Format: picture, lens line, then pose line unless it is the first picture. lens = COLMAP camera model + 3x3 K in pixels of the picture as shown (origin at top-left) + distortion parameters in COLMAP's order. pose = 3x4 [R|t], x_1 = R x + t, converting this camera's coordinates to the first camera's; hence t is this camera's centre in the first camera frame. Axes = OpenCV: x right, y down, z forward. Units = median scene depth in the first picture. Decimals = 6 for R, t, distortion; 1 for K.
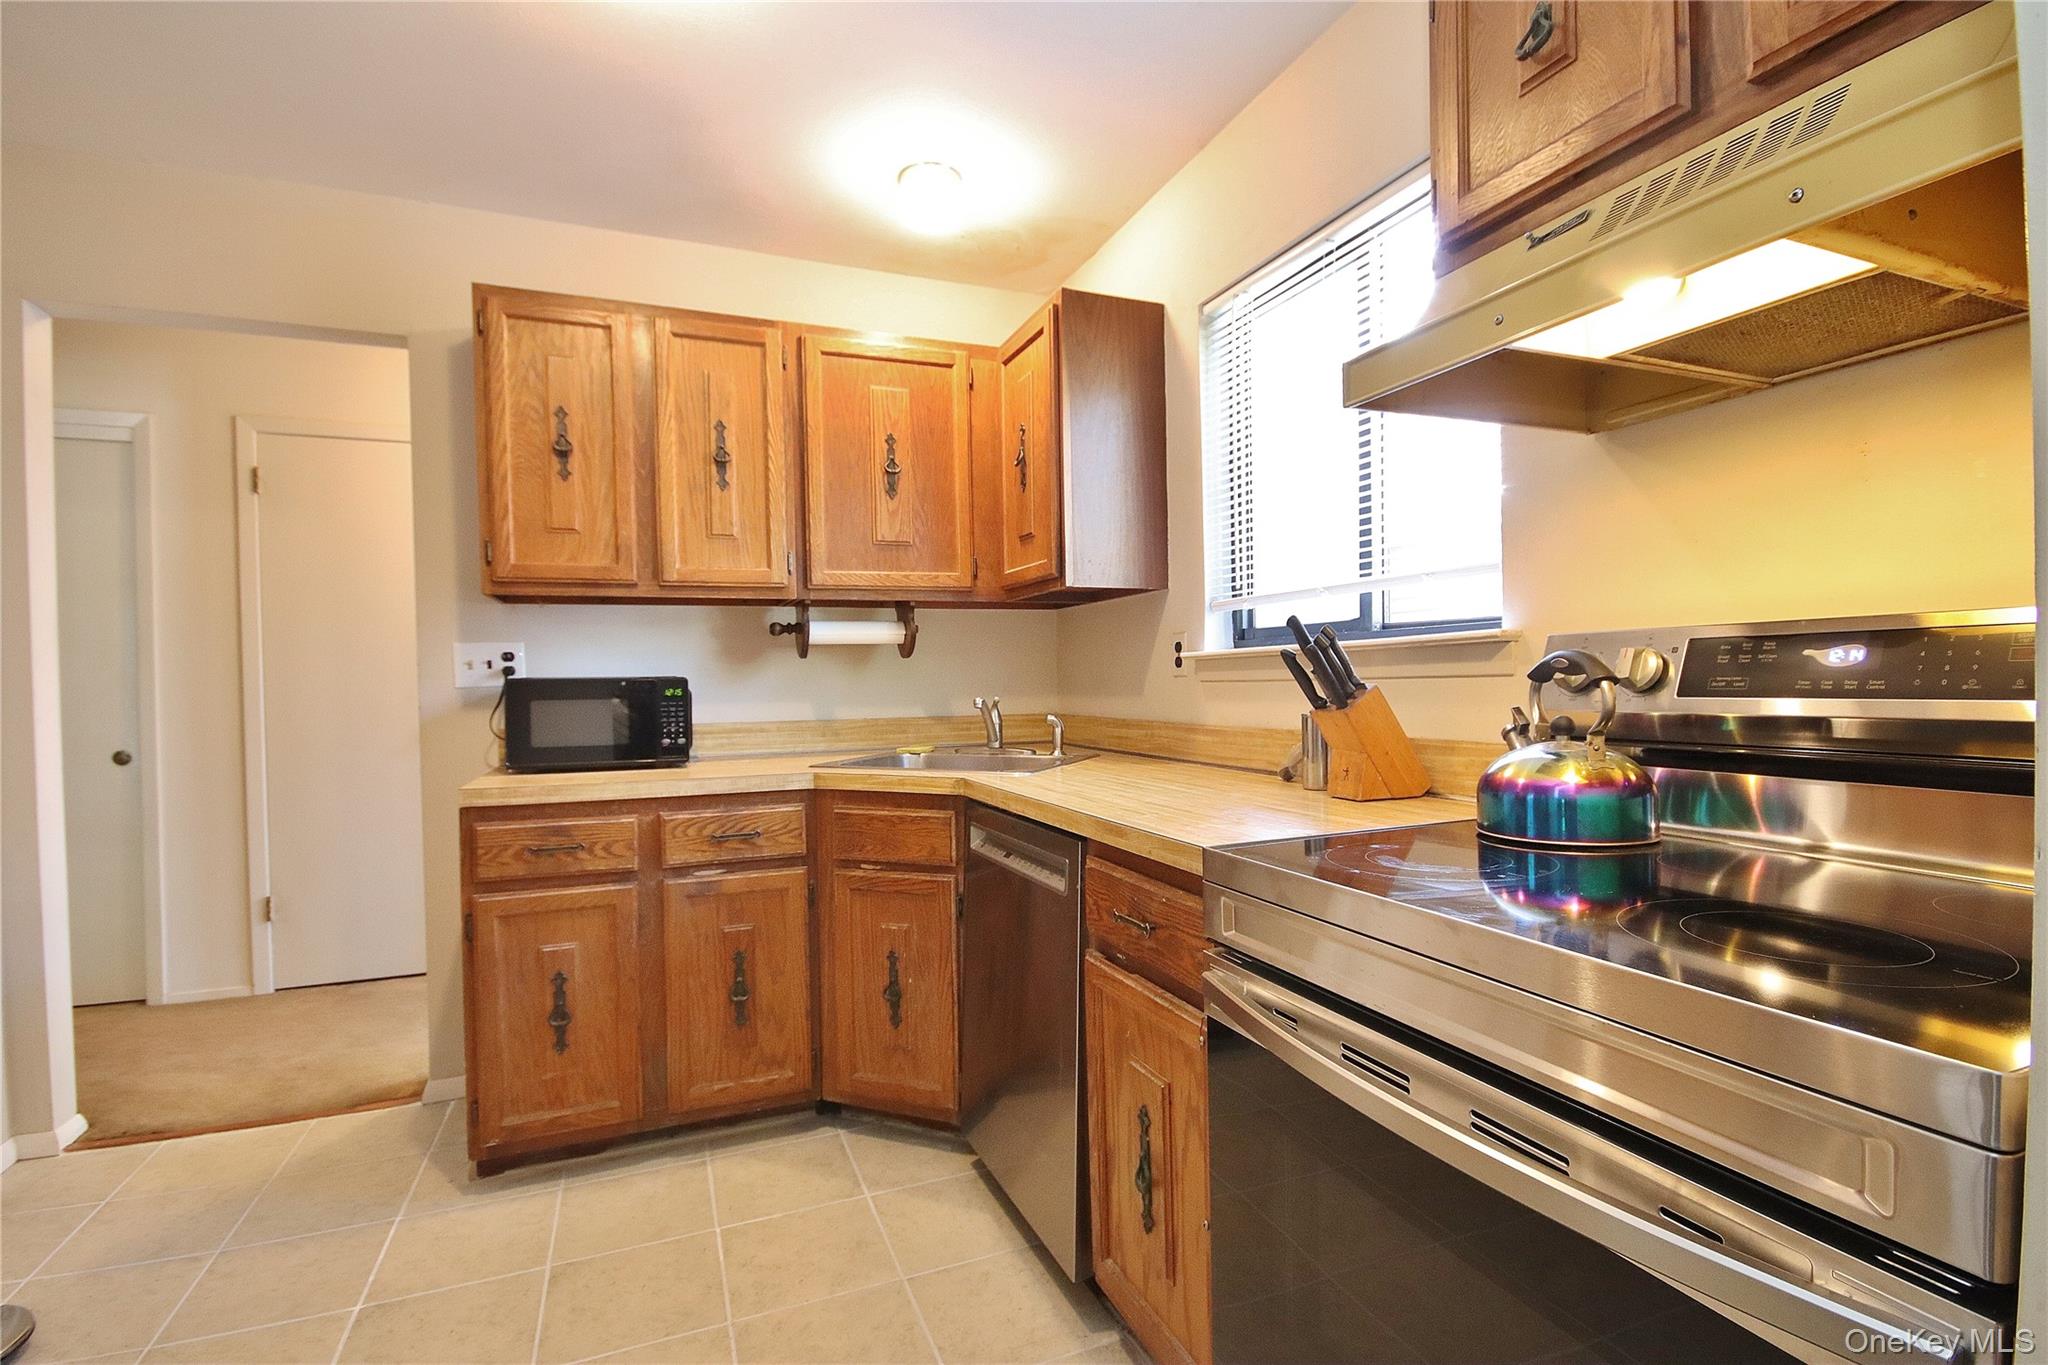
lens RADIAL K [[946.1, 0, 1028.9], [0, 946.1, 695.2], [0, 0, 1]] dist [-0.001342, -0.005883]
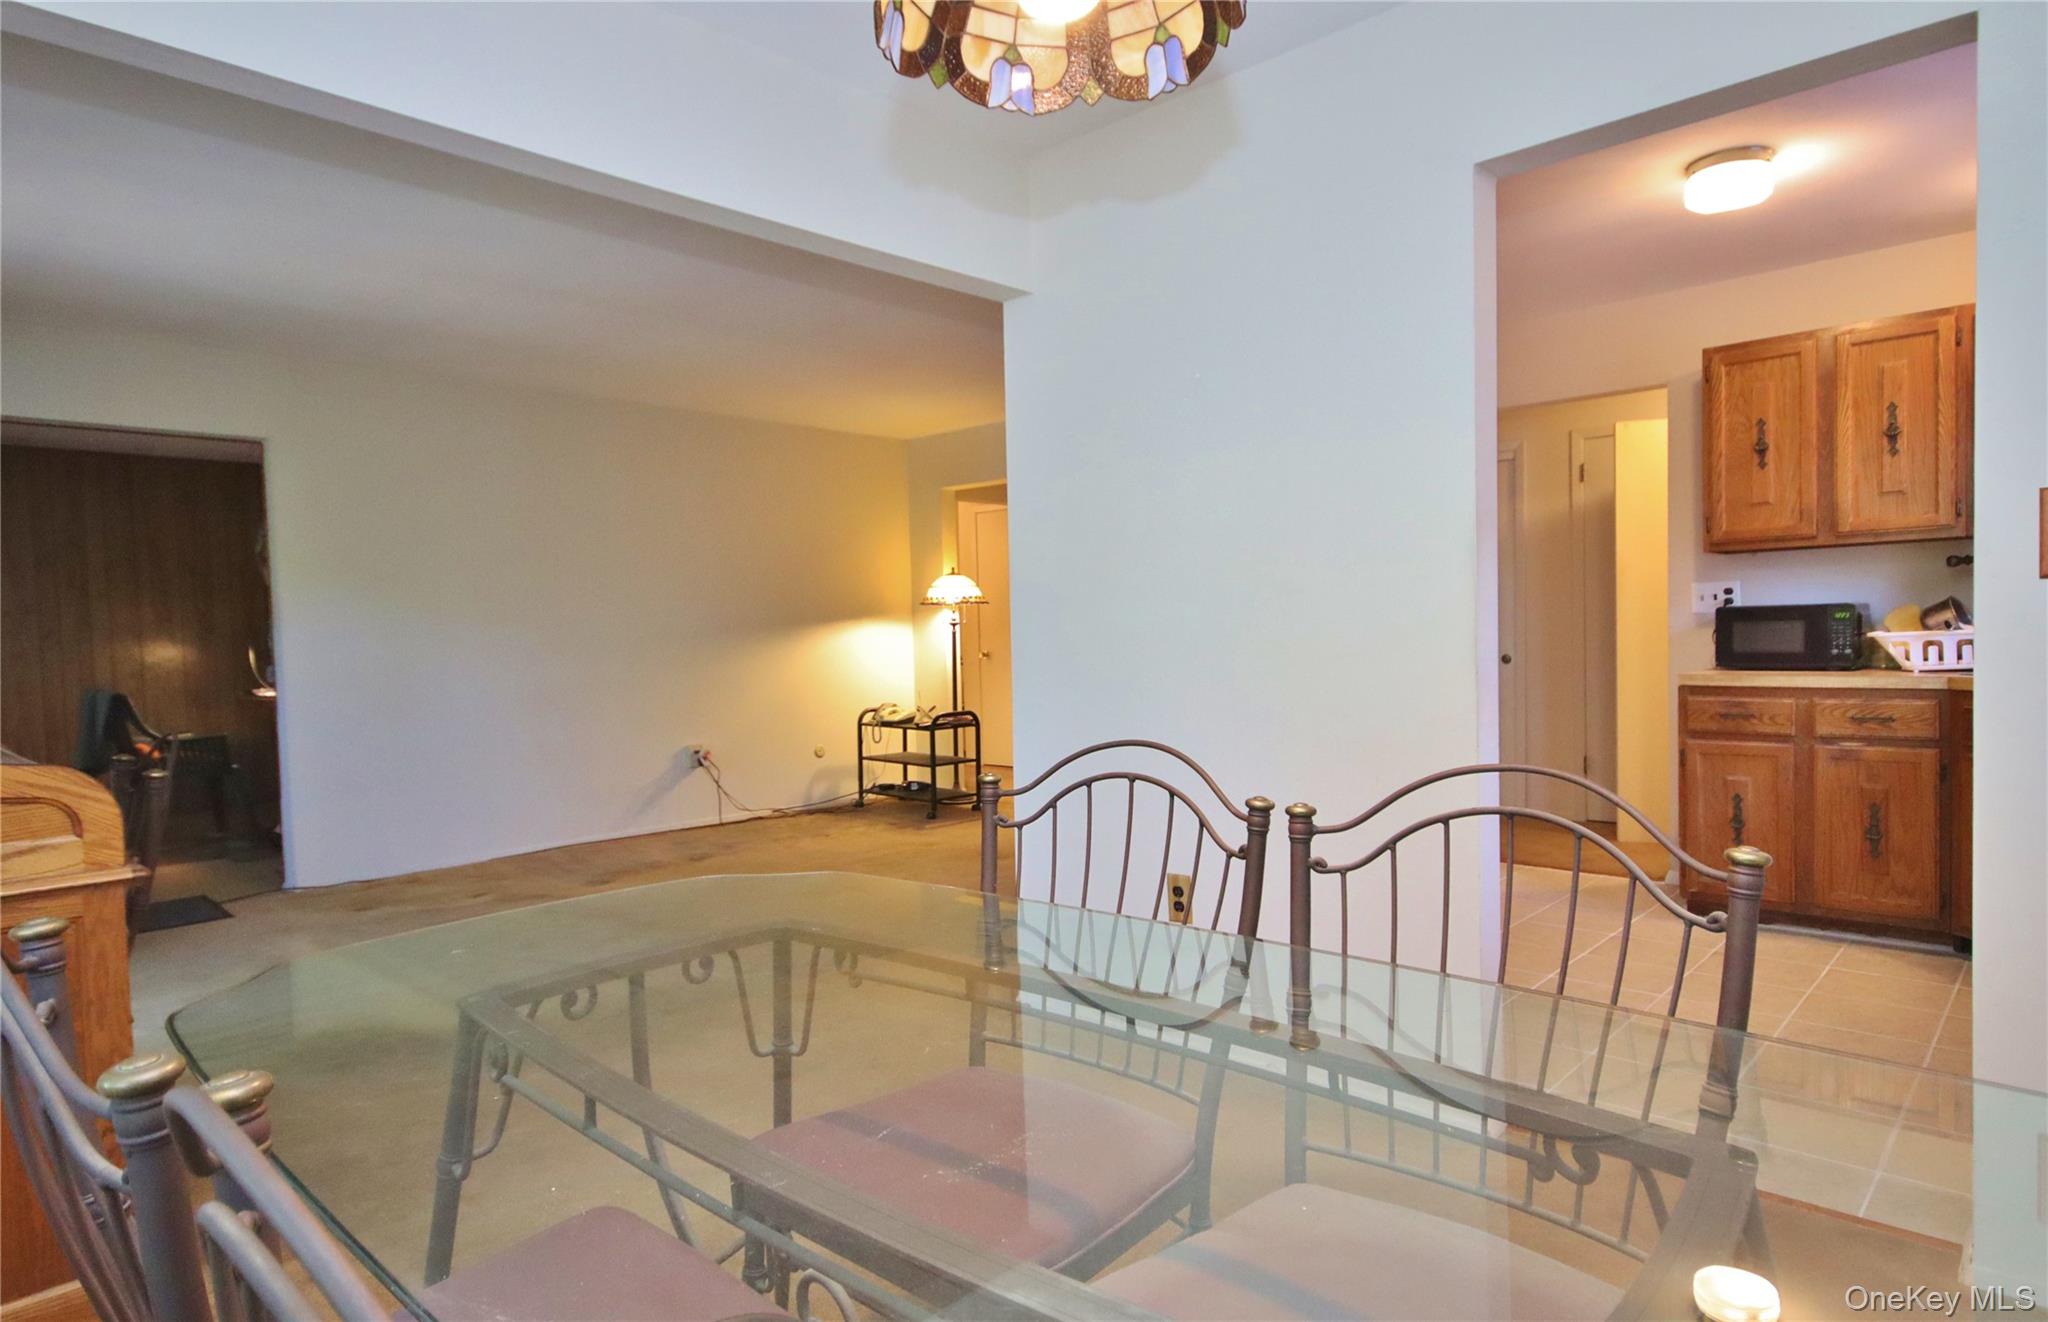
lens RADIAL K [[1128.5, 0, 1049.6], [0, 1128.5, 675.8], [0, 0, 1]] dist [0.021818, -0.000296]
pose [[0.425270, 0.040004, -0.904182, 0.624806], [0.003691, 0.998938, 0.045933, 0.004569], [0.905059, -0.022871, 0.424670, -0.725291]]
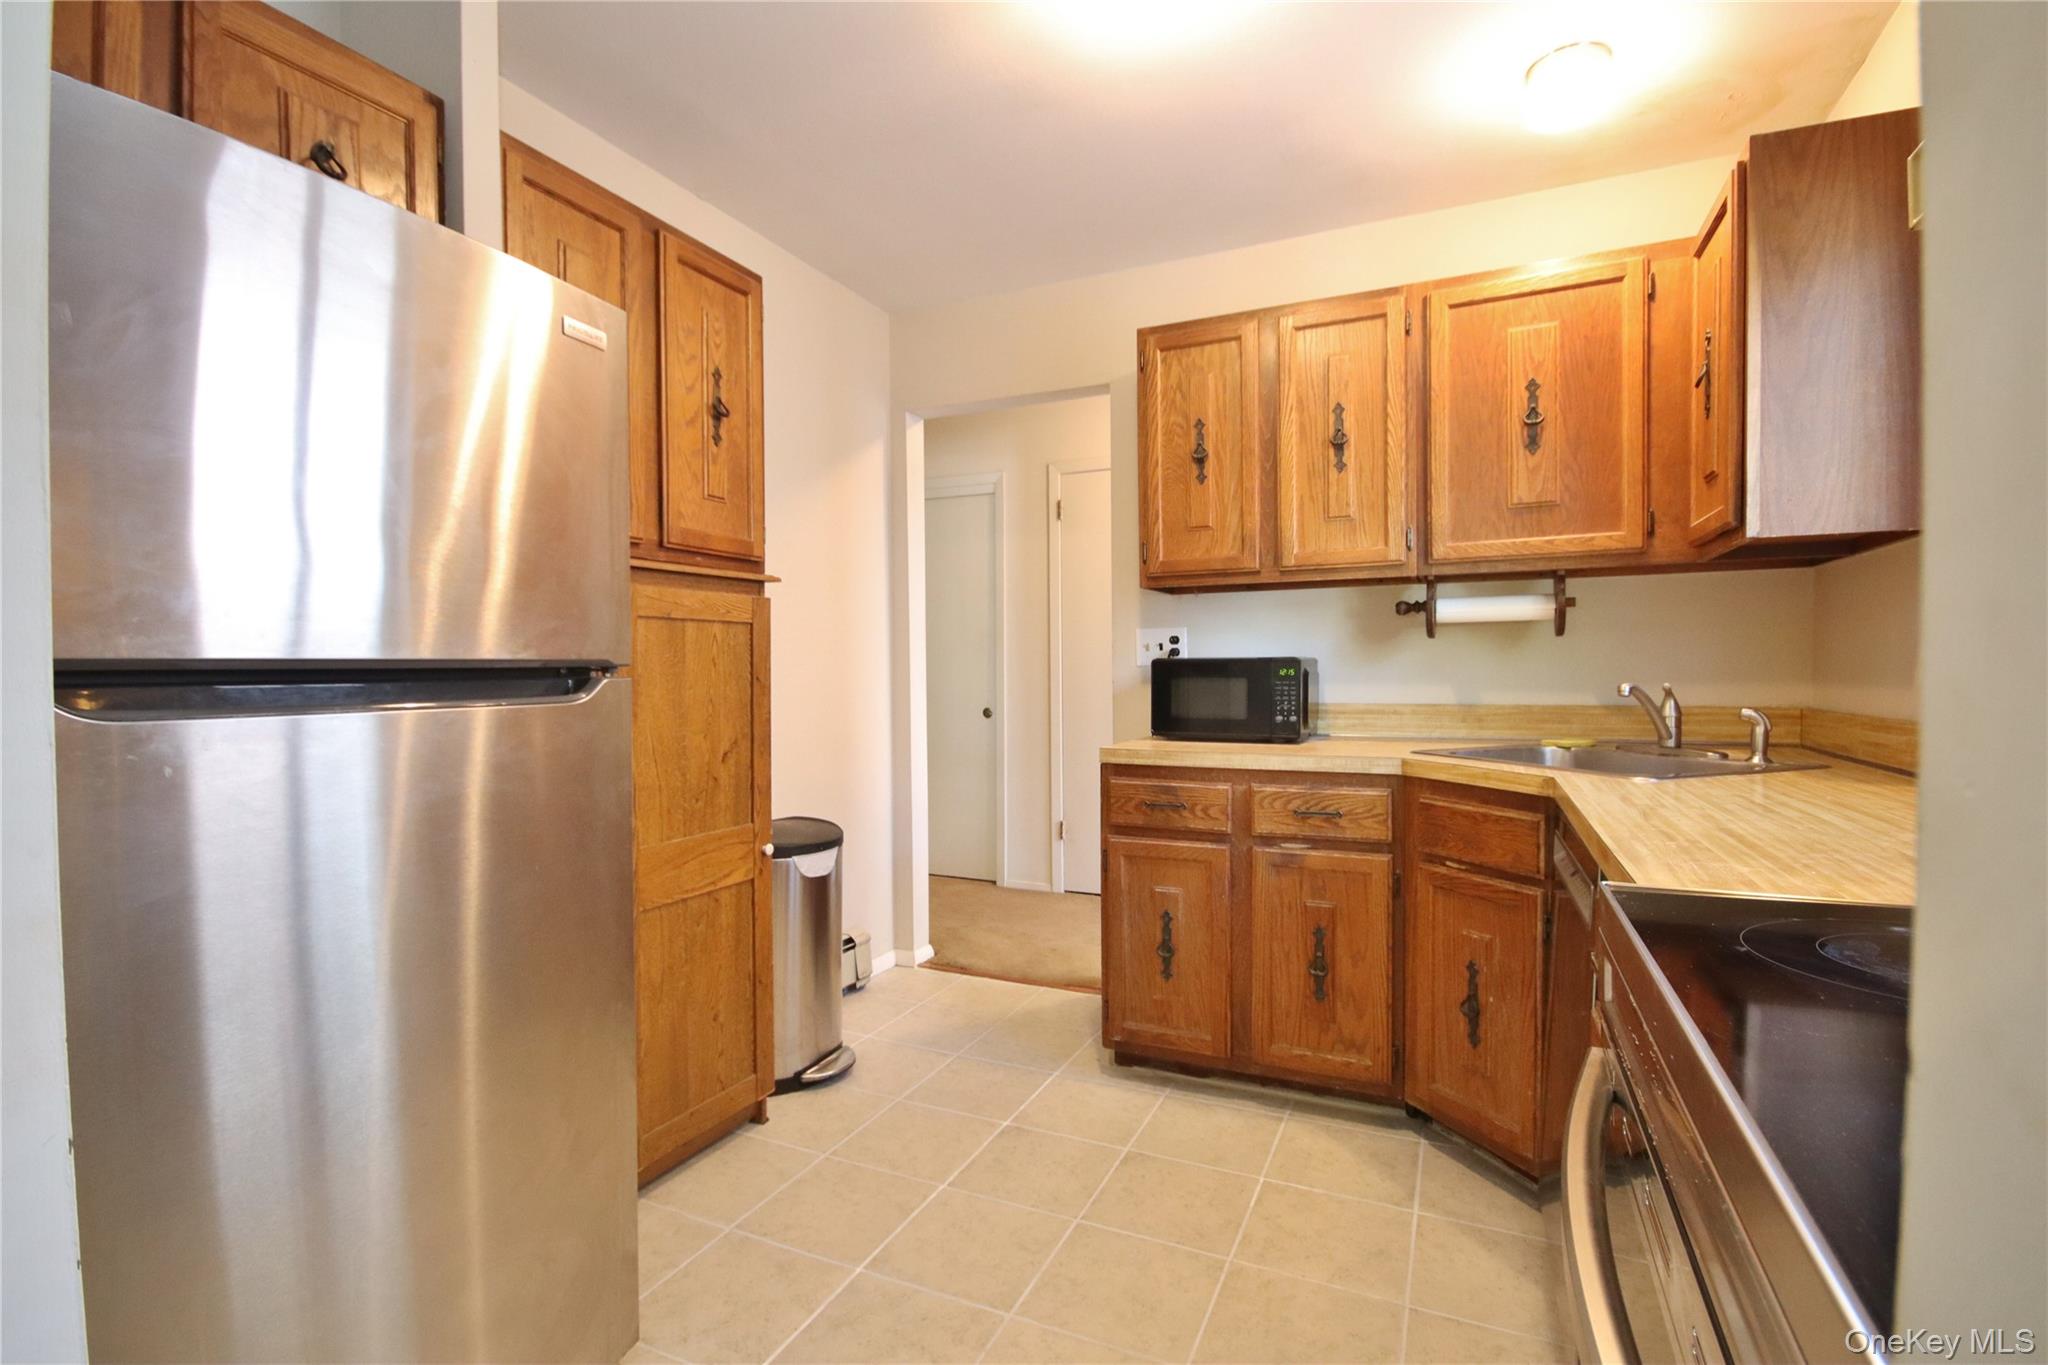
lens RADIAL K [[946.1, 0, 1028.9], [0, 946.1, 695.2], [0, 0, 1]] dist [-0.001342, -0.005883]
pose [[0.682468, 0.030489, -0.730279, 0.200130], [-0.014862, 0.999502, 0.027841, -0.002493], [0.730764, -0.008147, 0.682581, 0.071195]]
